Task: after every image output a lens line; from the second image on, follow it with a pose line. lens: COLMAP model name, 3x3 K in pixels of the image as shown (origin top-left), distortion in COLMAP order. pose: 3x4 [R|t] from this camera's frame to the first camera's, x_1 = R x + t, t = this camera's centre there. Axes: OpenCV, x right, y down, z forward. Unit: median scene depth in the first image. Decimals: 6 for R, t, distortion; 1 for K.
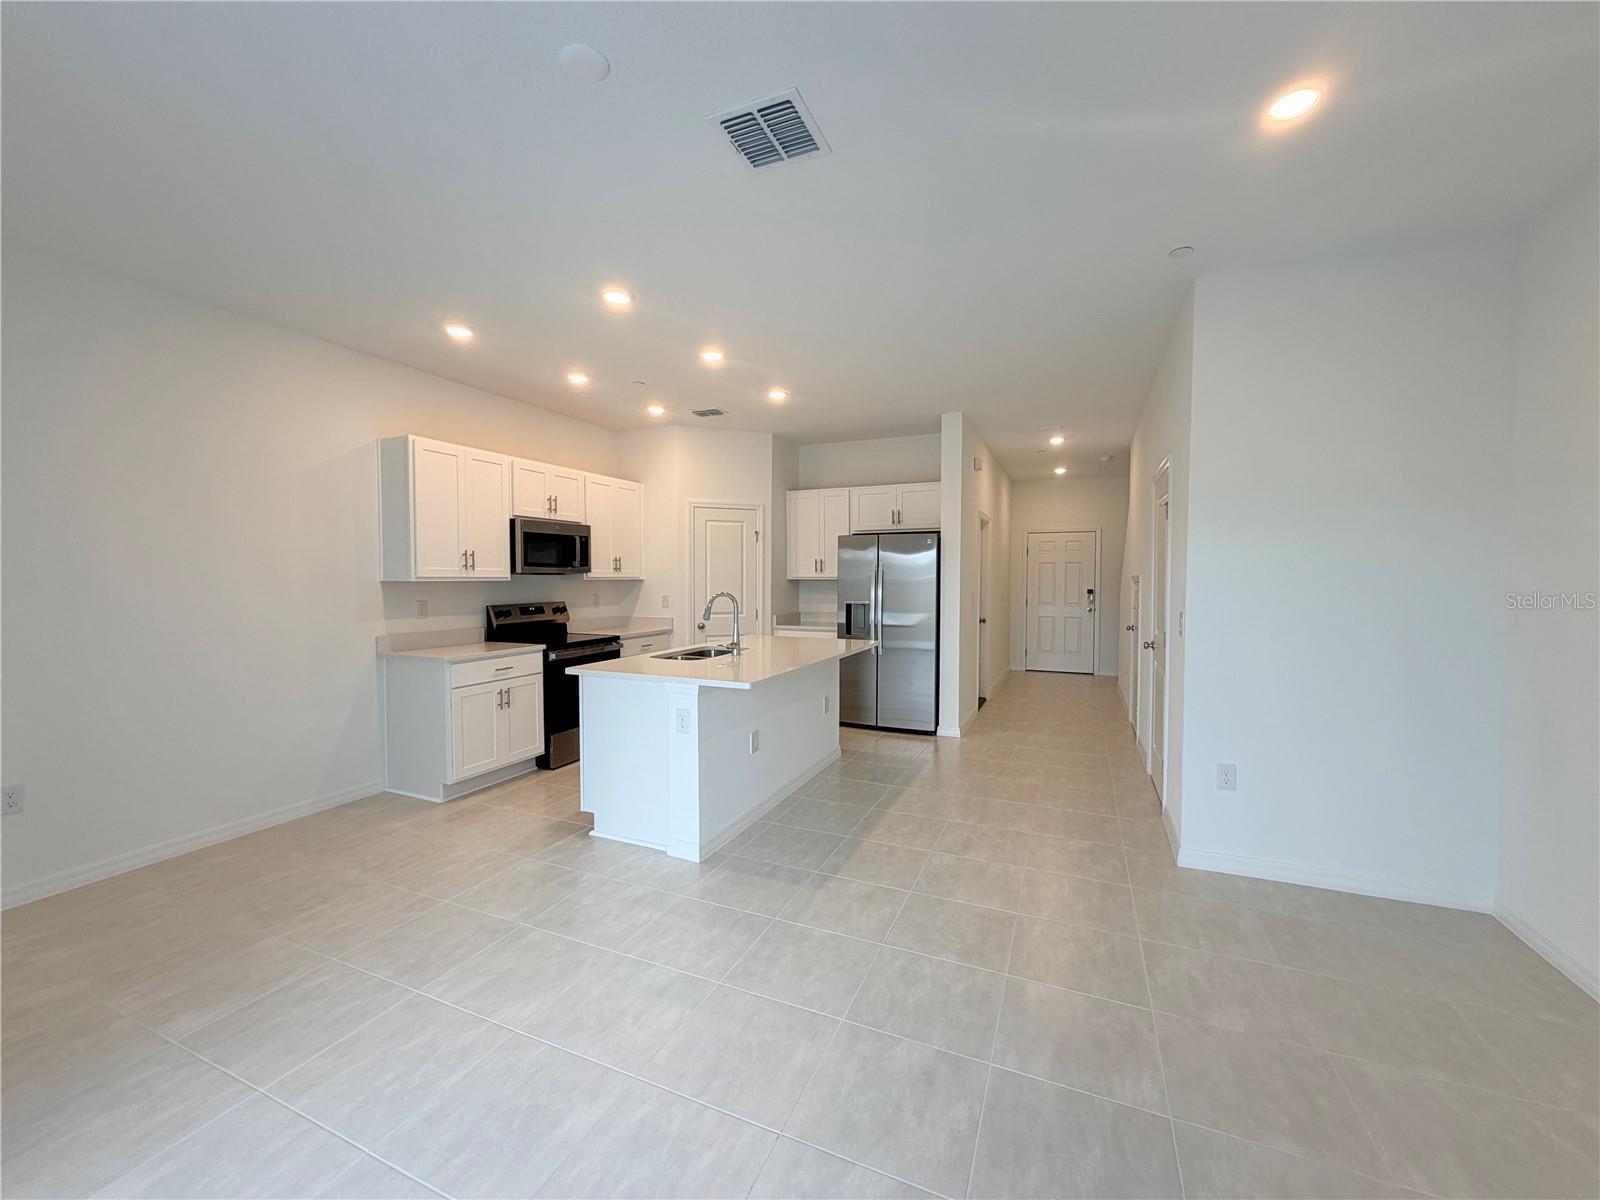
lens RADIAL K [[636.7, 0, 798.0], [0, 636.7, 599.7], [0, 0, 1]] dist [0.002426, 0.000221]
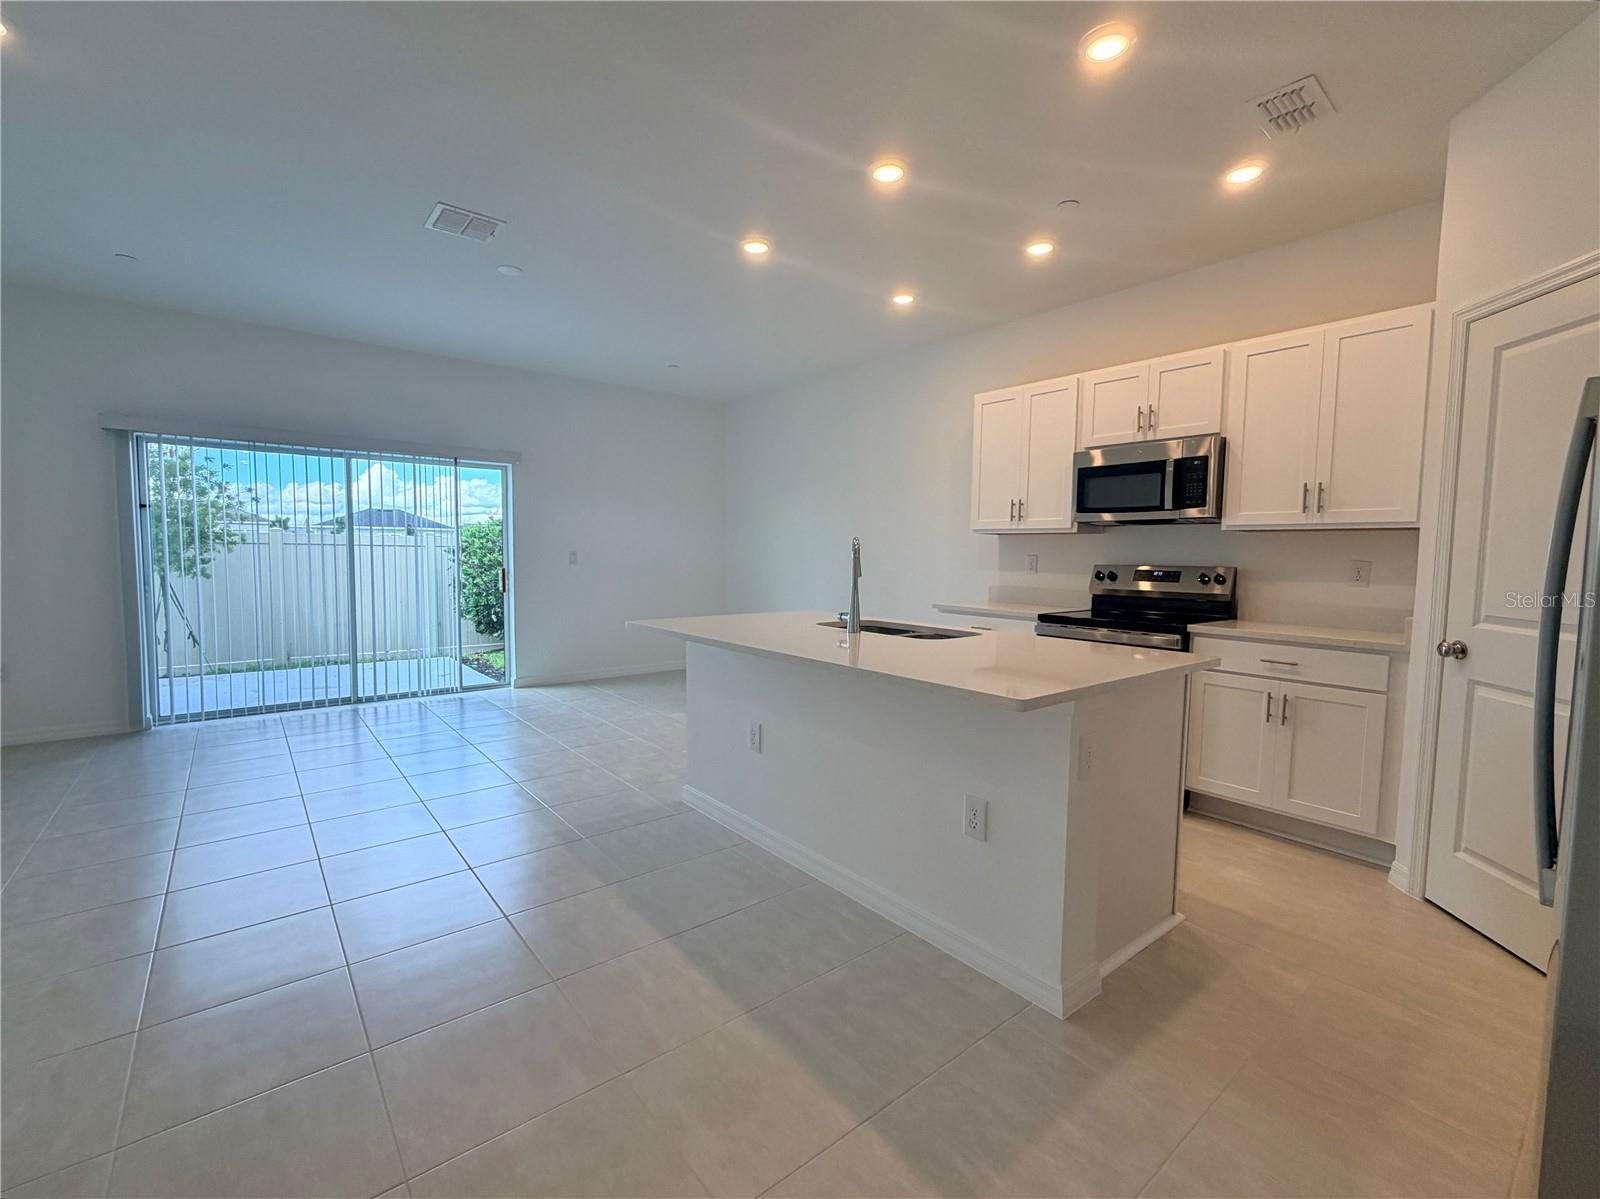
lens RADIAL K [[700.7, 0, 794.8], [0, 700.7, 599.3], [0, 0, 1]] dist [-0.000587, -0.000150]
pose [[-0.465213, 0.055129, -0.883481, 0.469148], [-0.044288, 0.995359, 0.085430, -0.005891], [0.884090, 0.078871, -0.460612, 1.060375]]
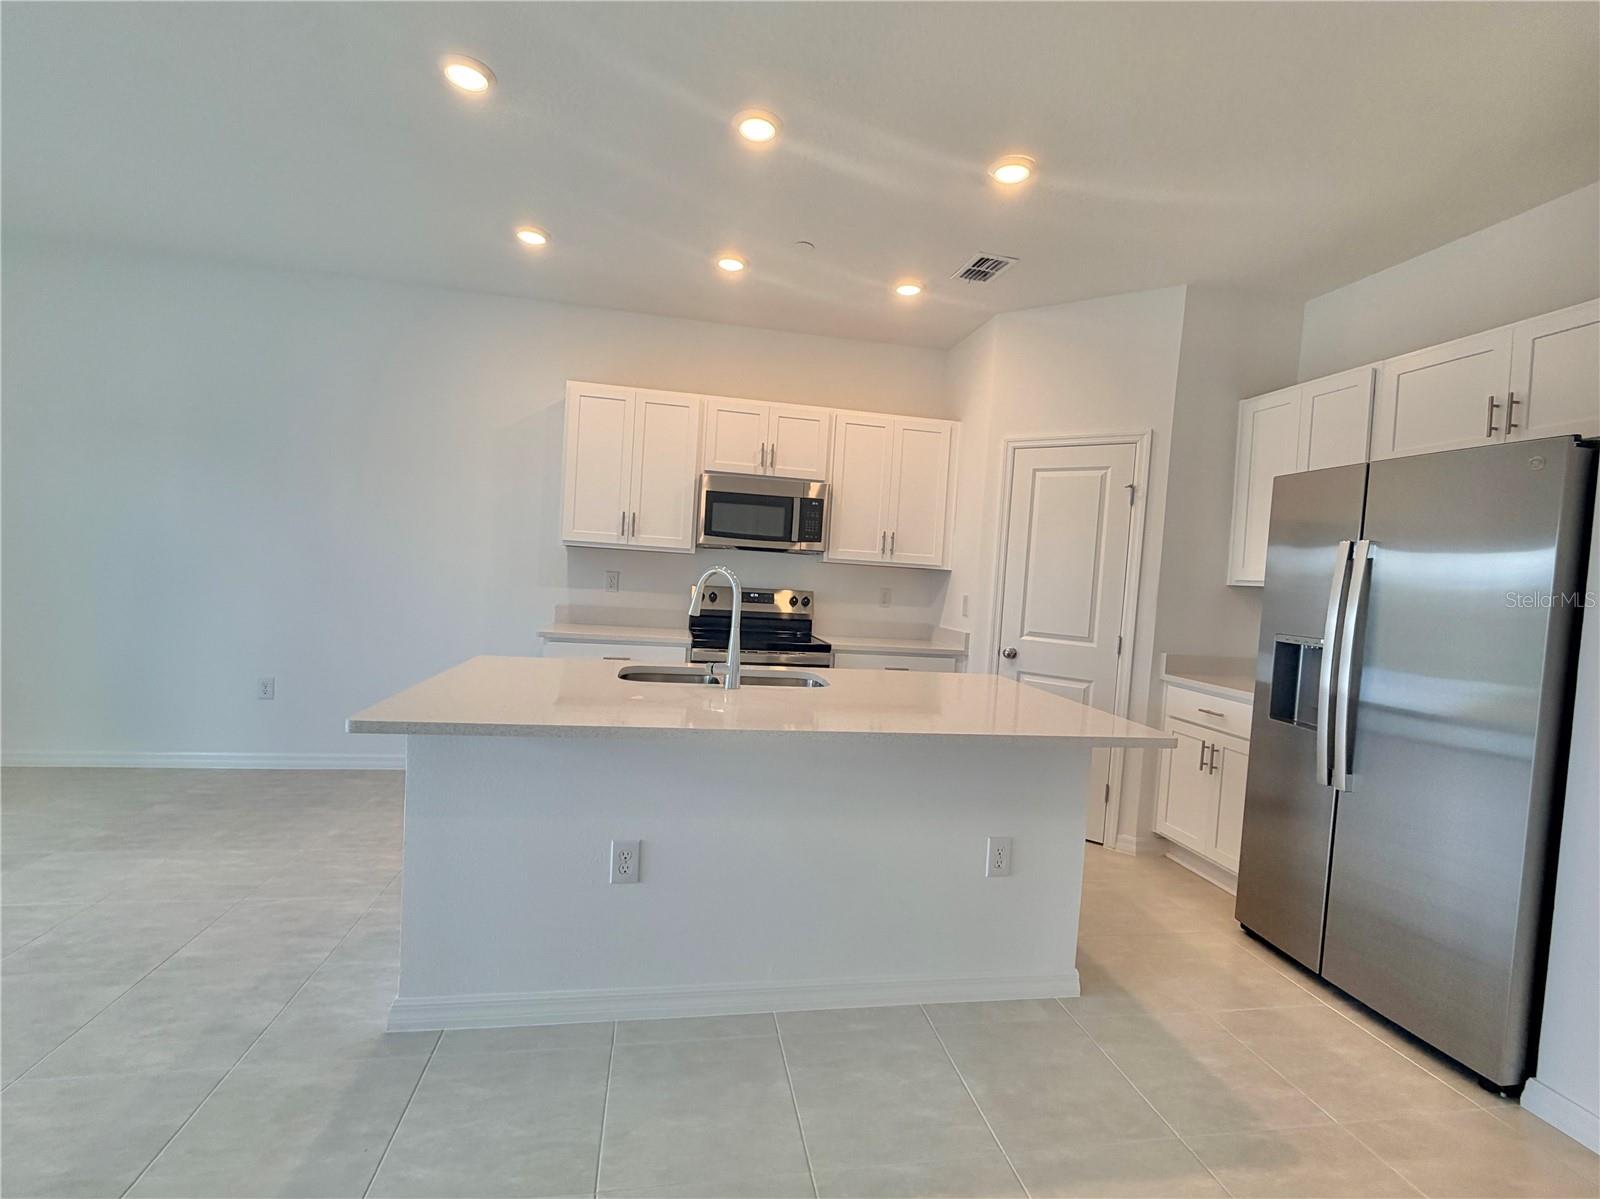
lens RADIAL K [[707.1, 0, 798.7], [0, 707.1, 600.0], [0, 0, 1]] dist [-0.000728, 0.000282]
pose [[0.559282, 0.066706, -0.826289, 0.335539], [-0.092084, 0.995588, 0.018046, -0.000573], [0.823847, 0.065995, 0.562957, 0.596015]]
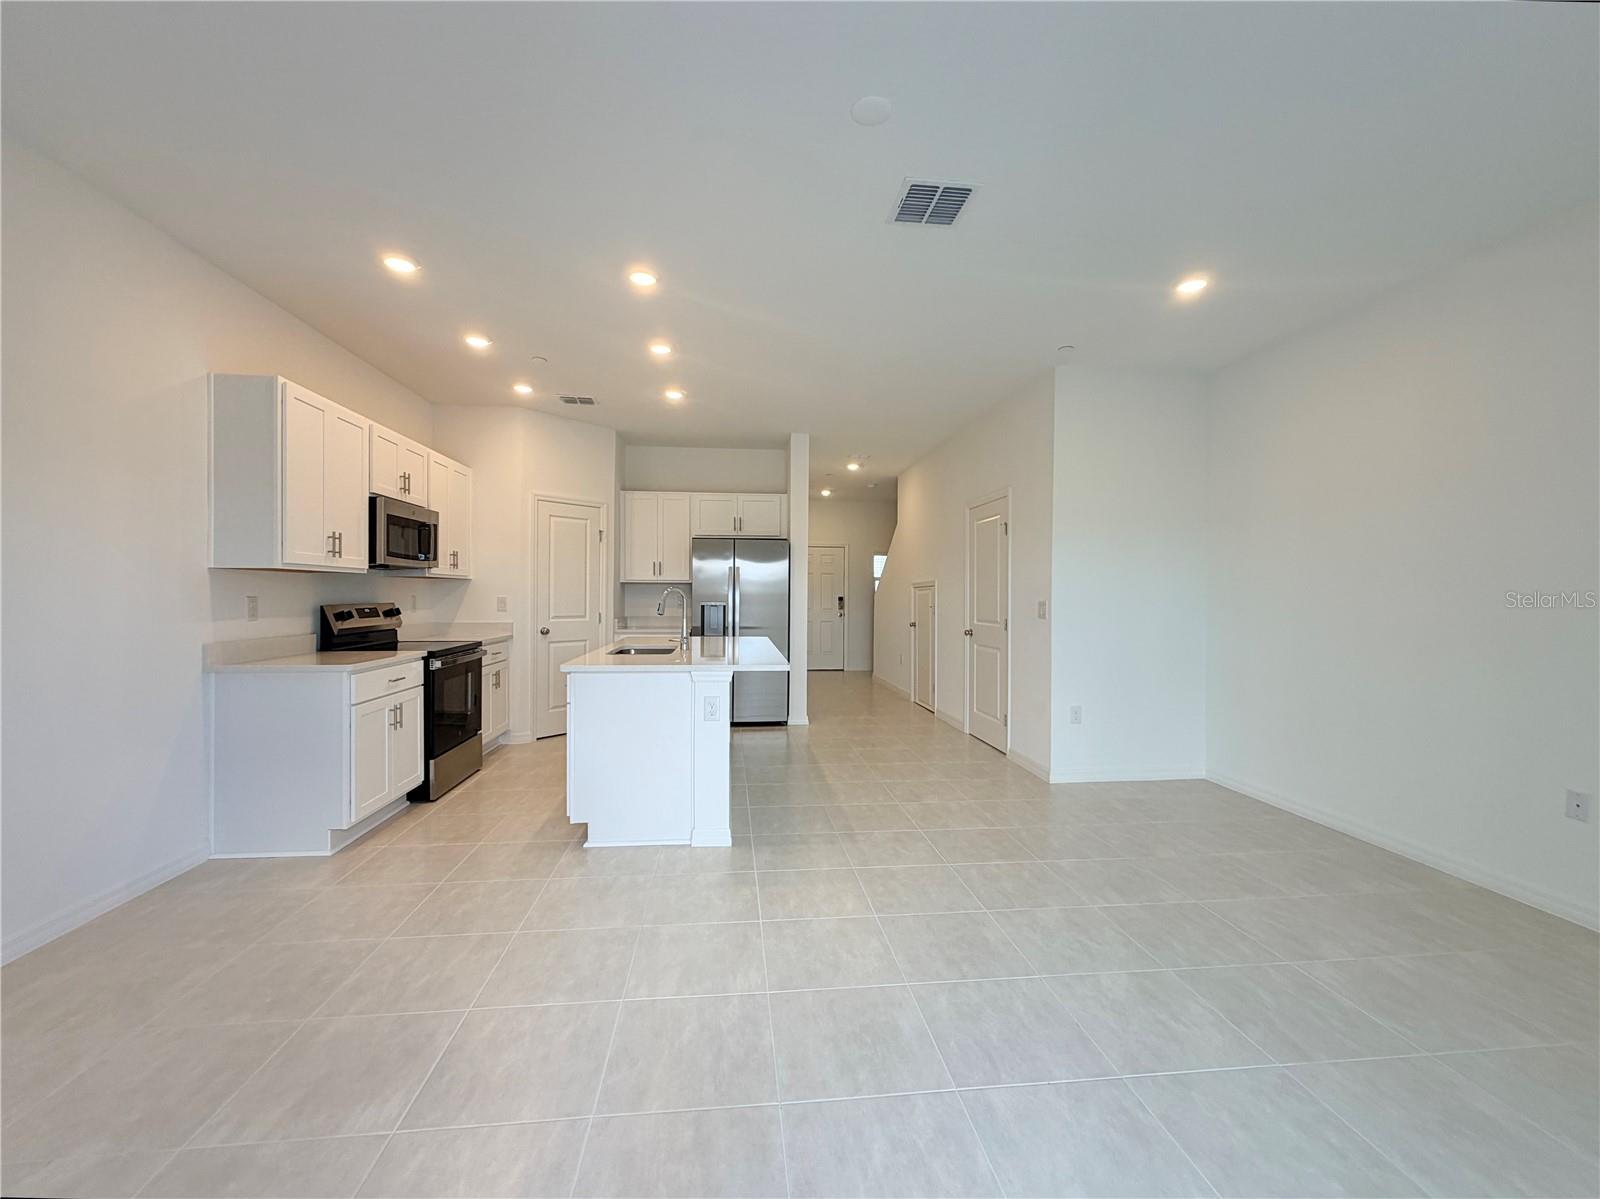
lens RADIAL K [[650.2, 0, 797.7], [0, 650.2, 599.3], [0, 0, 1]] dist [0.000947, 0.000181]
pose [[0.867777, 0.000408, 0.496954, -0.374198], [0.012831, 0.999648, -0.023226, 0.027612], [-0.496789, 0.026531, 0.867466, 0.020979]]
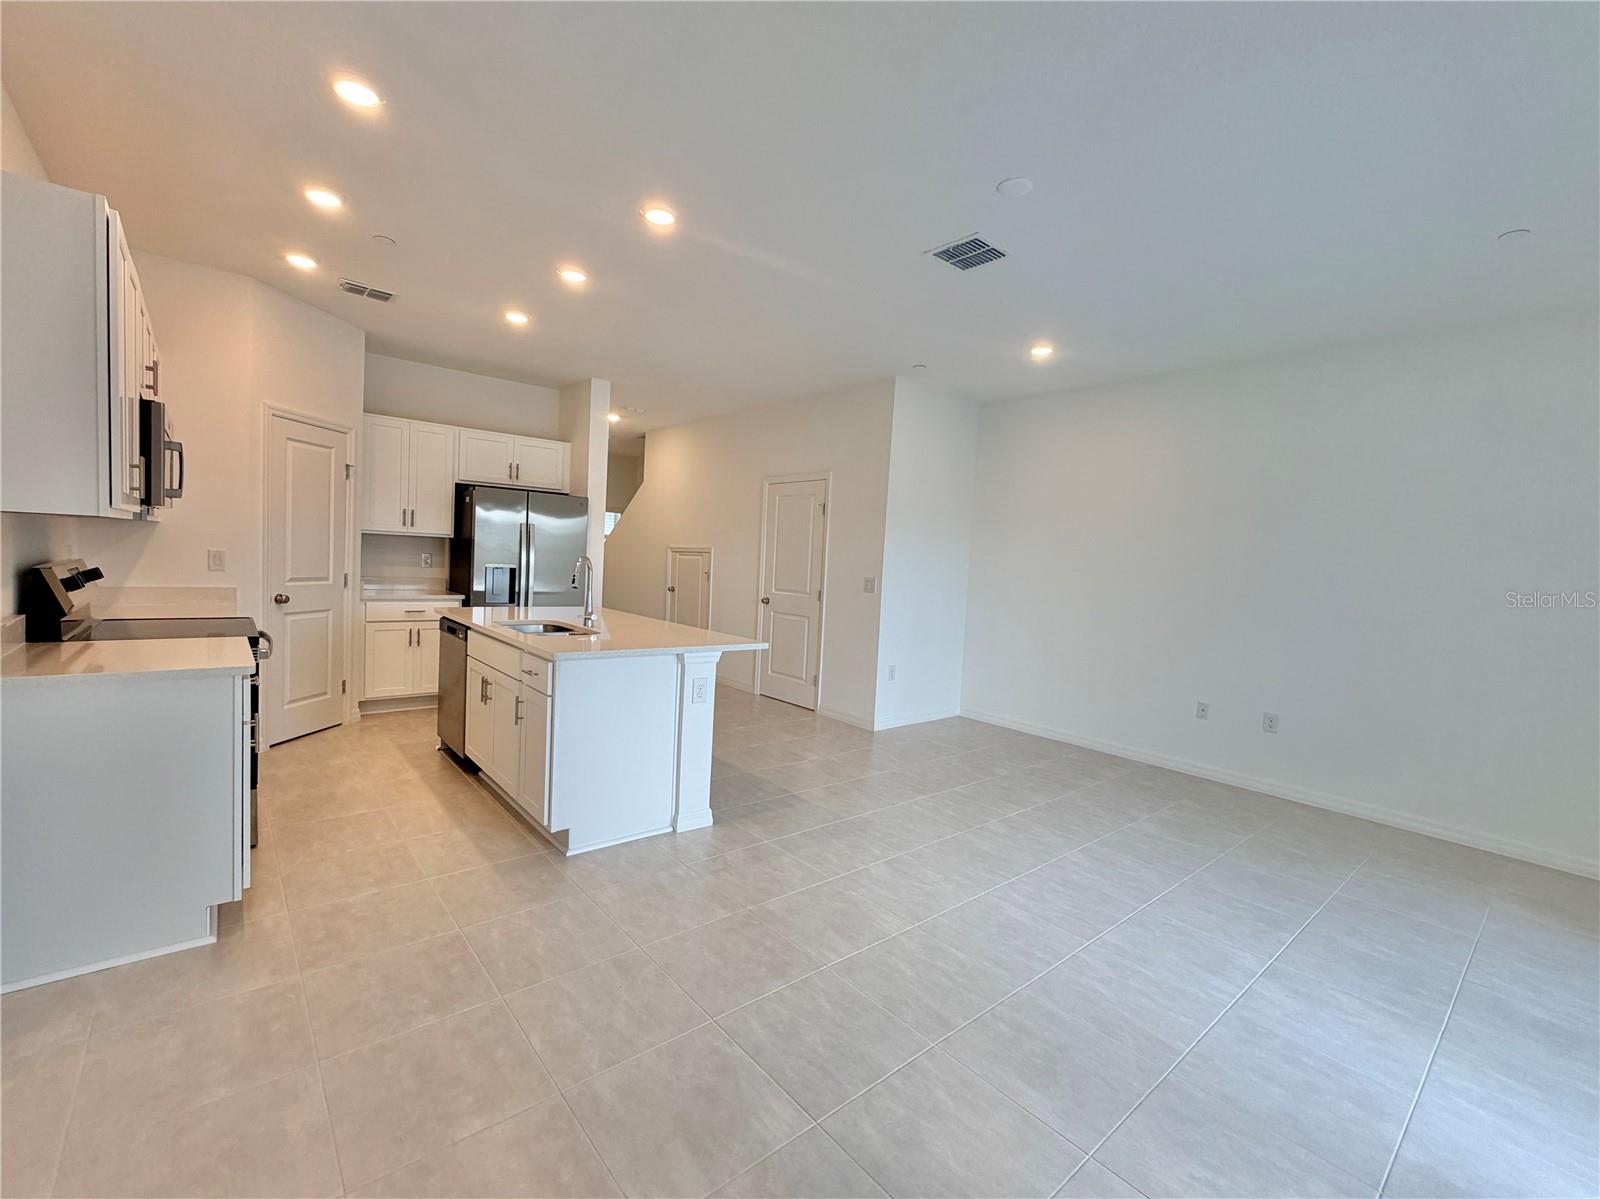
lens RADIAL K [[684.7, 0, 794.2], [0, 684.7, 599.8], [0, 0, 1]] dist [0.001230, 0.000162]
pose [[0.443741, -0.033786, 0.895518, -0.687704], [-0.018401, 0.998735, 0.046798, -0.000996], [-0.895966, -0.037245, 0.442558, 0.264721]]
